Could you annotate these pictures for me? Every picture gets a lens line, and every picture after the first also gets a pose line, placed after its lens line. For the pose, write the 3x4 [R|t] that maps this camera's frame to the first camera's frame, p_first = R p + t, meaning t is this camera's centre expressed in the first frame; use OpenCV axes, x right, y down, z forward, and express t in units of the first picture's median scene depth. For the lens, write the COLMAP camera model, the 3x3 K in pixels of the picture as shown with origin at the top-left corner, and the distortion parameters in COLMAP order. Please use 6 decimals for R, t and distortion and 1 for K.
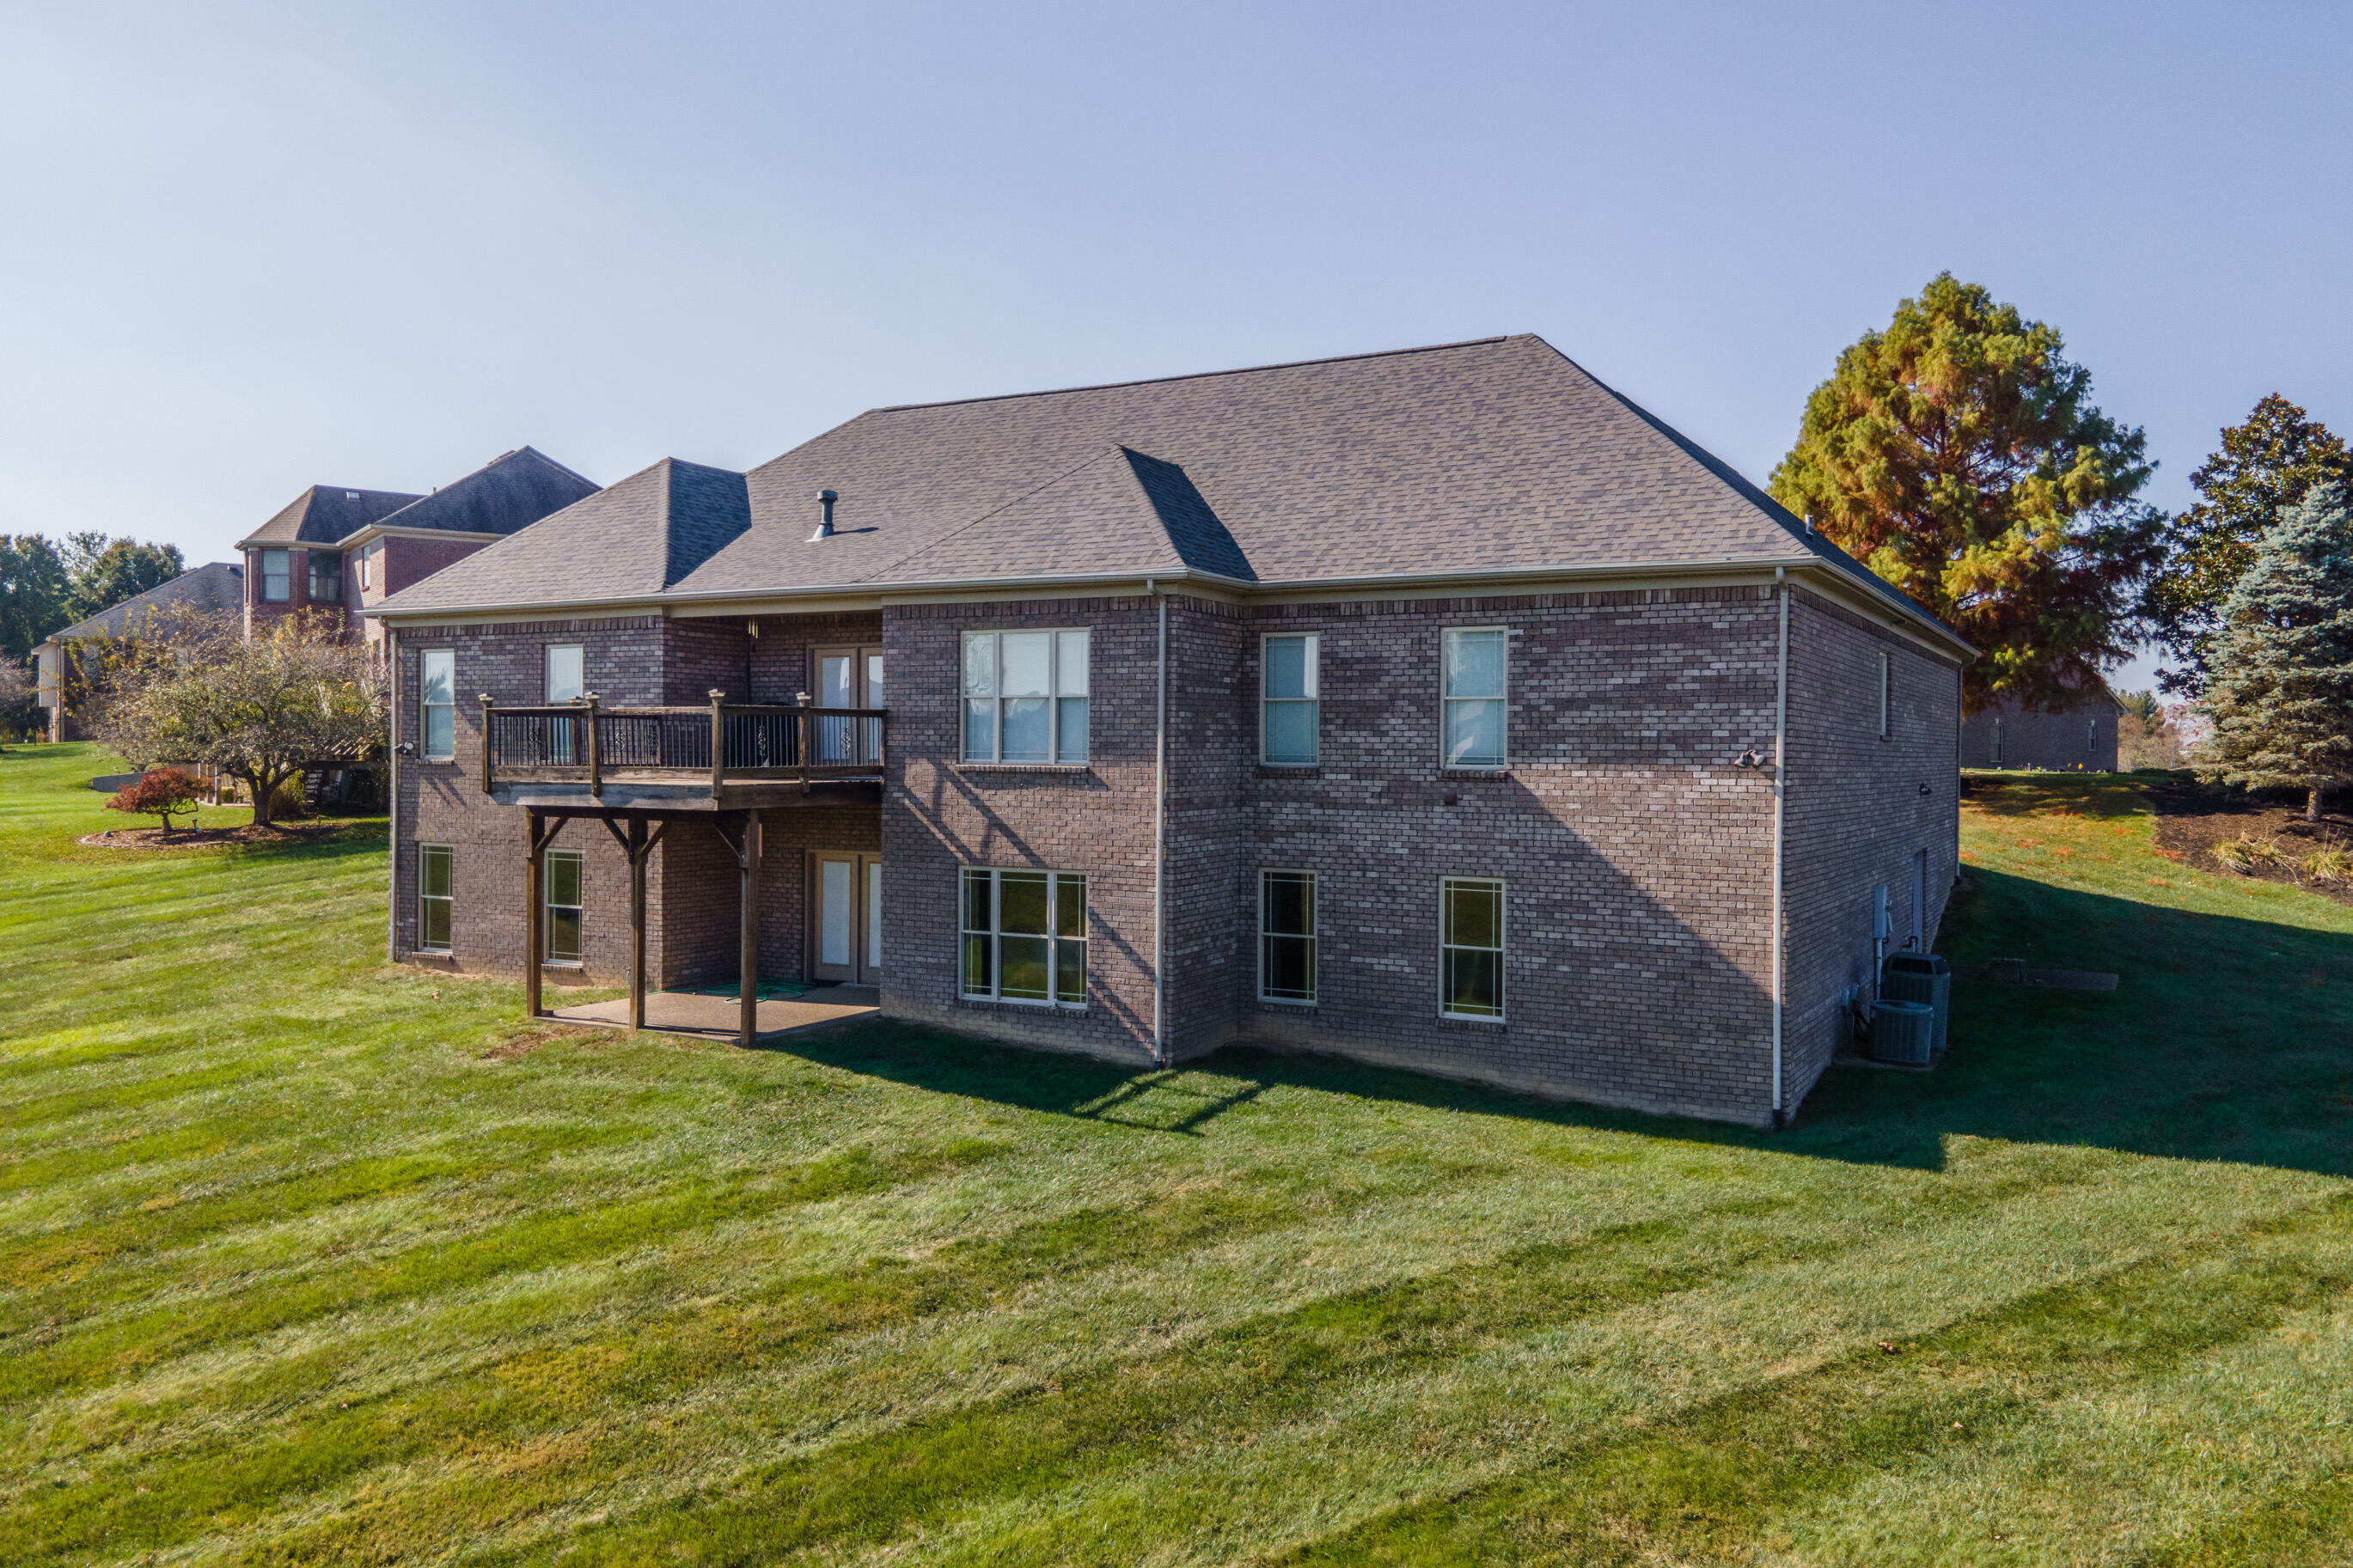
lens RADIAL K [[1691.8, 0, 1176.5], [0, 1691.8, 784.0], [0, 0, 1]] dist [-0.017582, 0.105798]
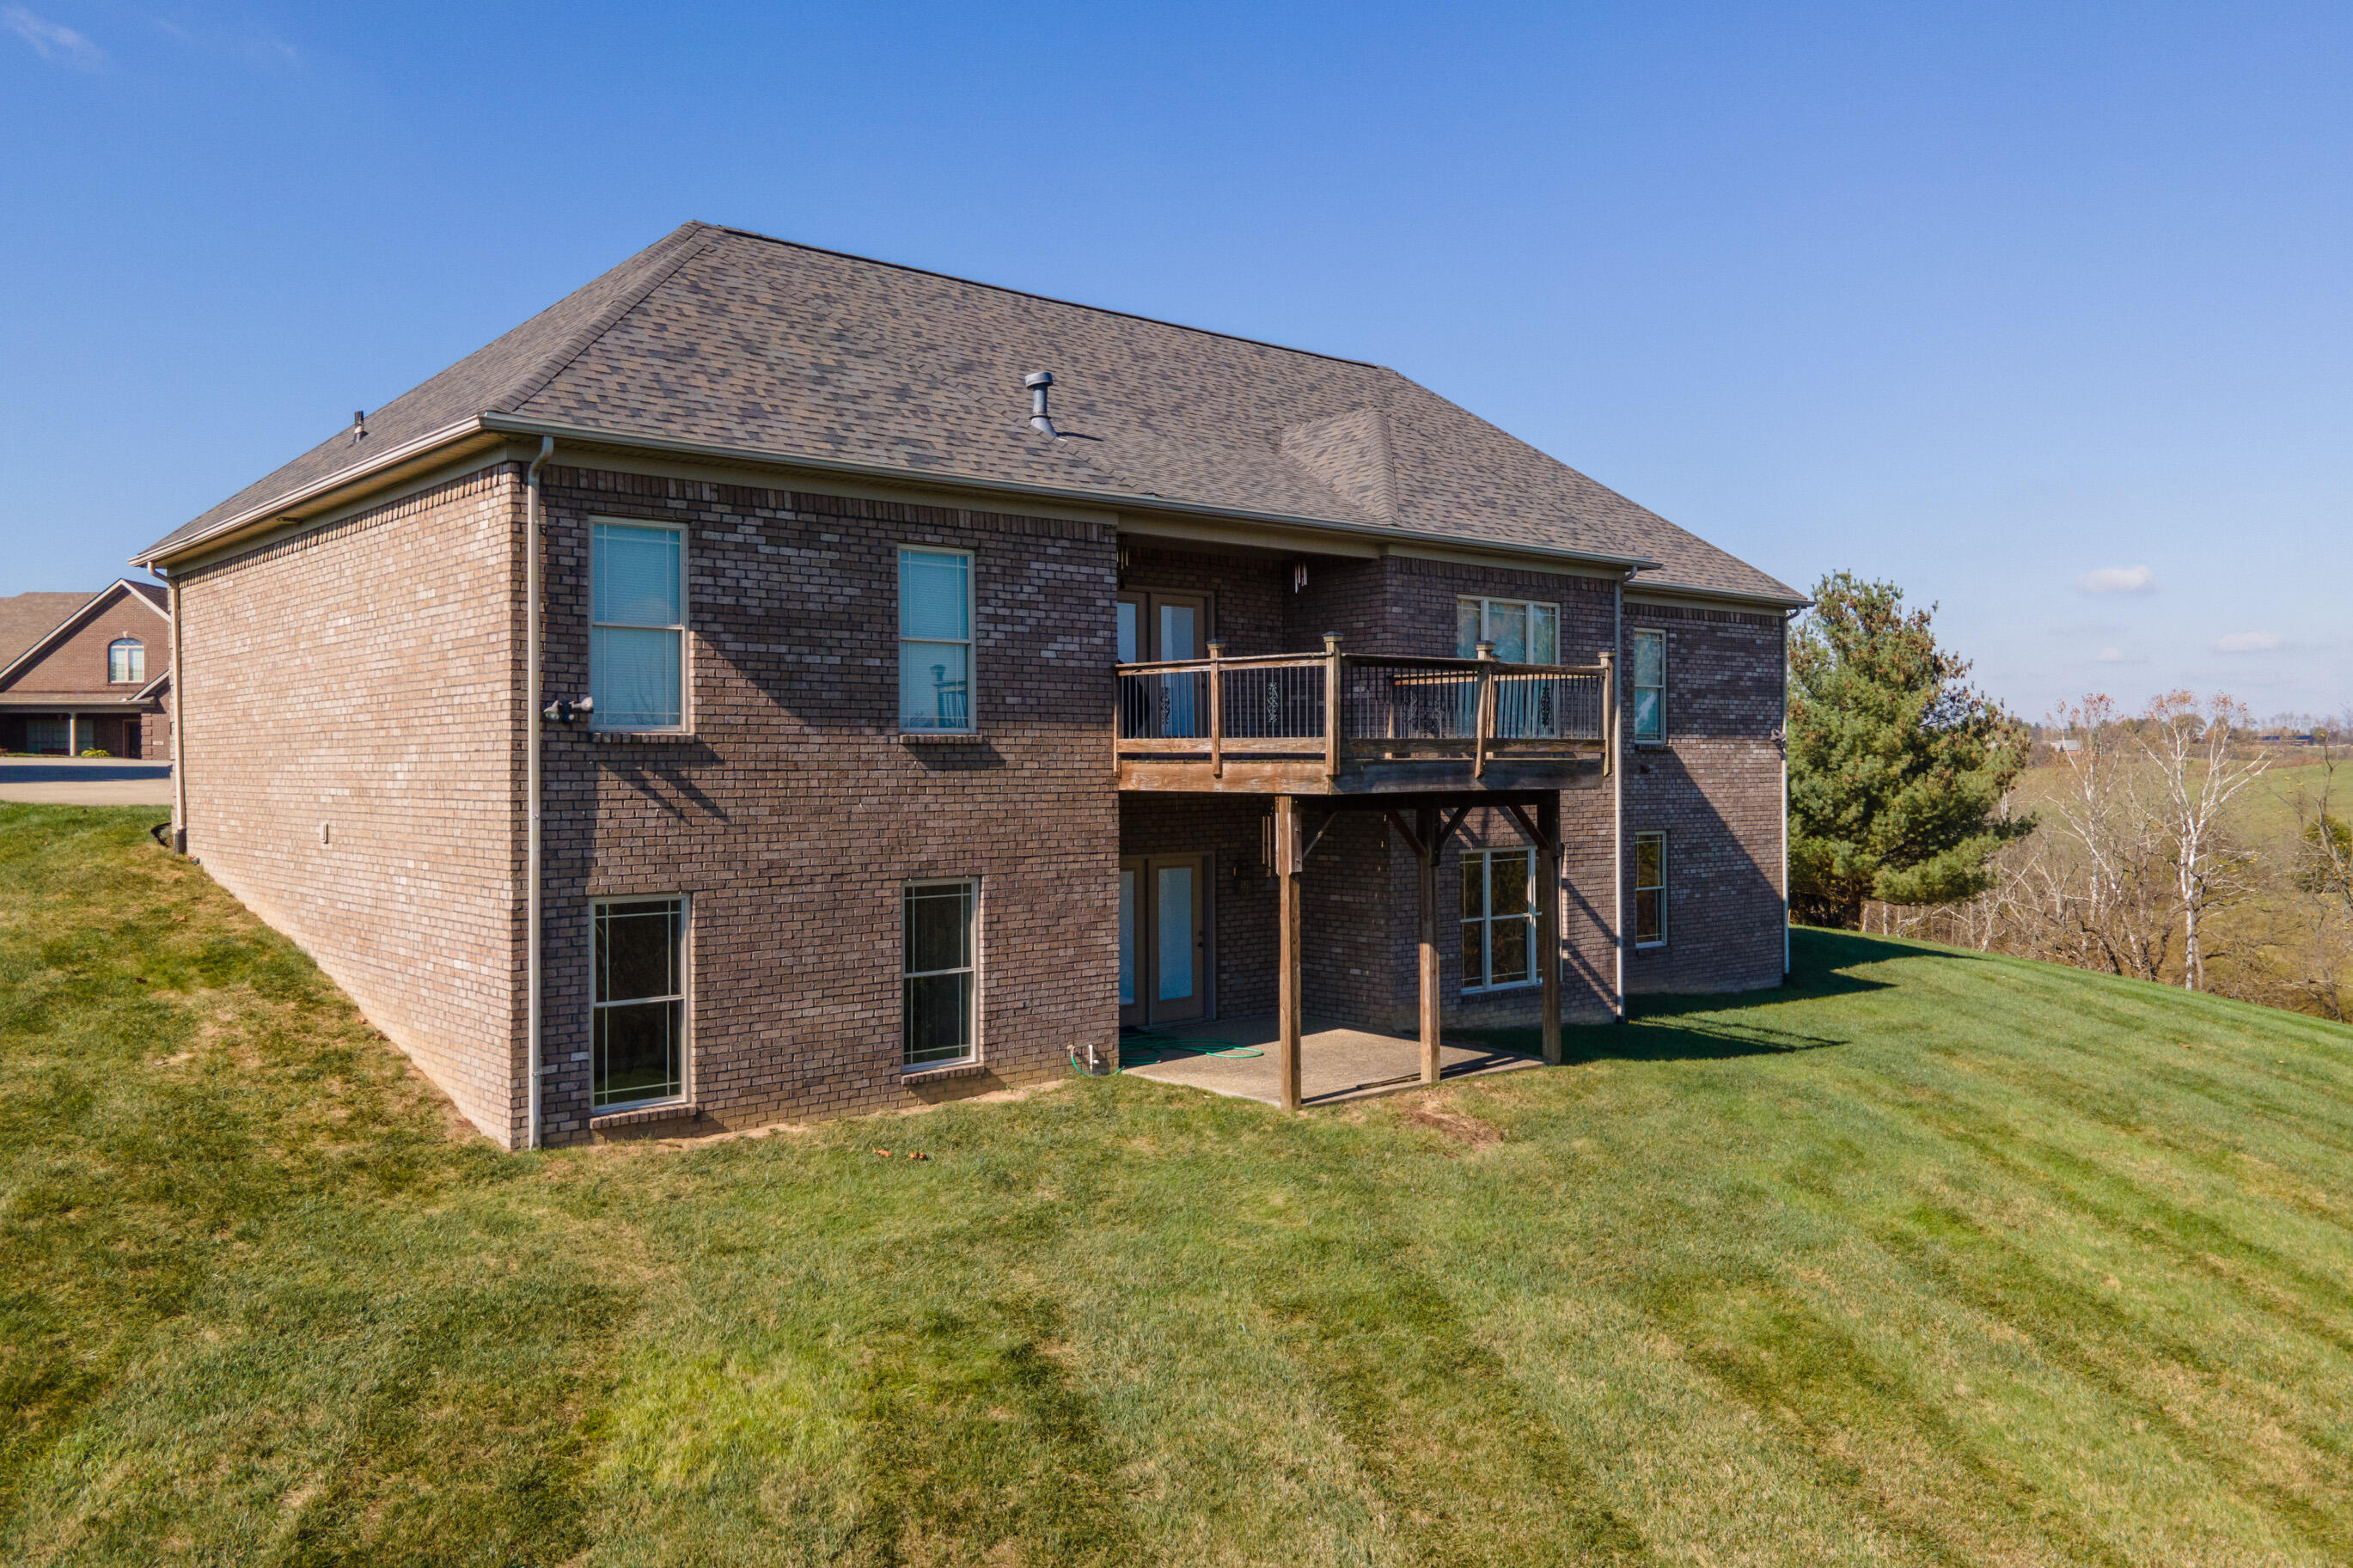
lens RADIAL K [[1699.9, 0, 1174.3], [0, 1699.9, 745.6], [0, 0, 1]] dist [0.095729, 0.106199]
pose [[0.375975, 0.001420, 0.926629, -1.095289], [0.023113, 0.999673, -0.010910, -0.001600], [-0.926341, 0.025519, 0.375820, 0.832221]]
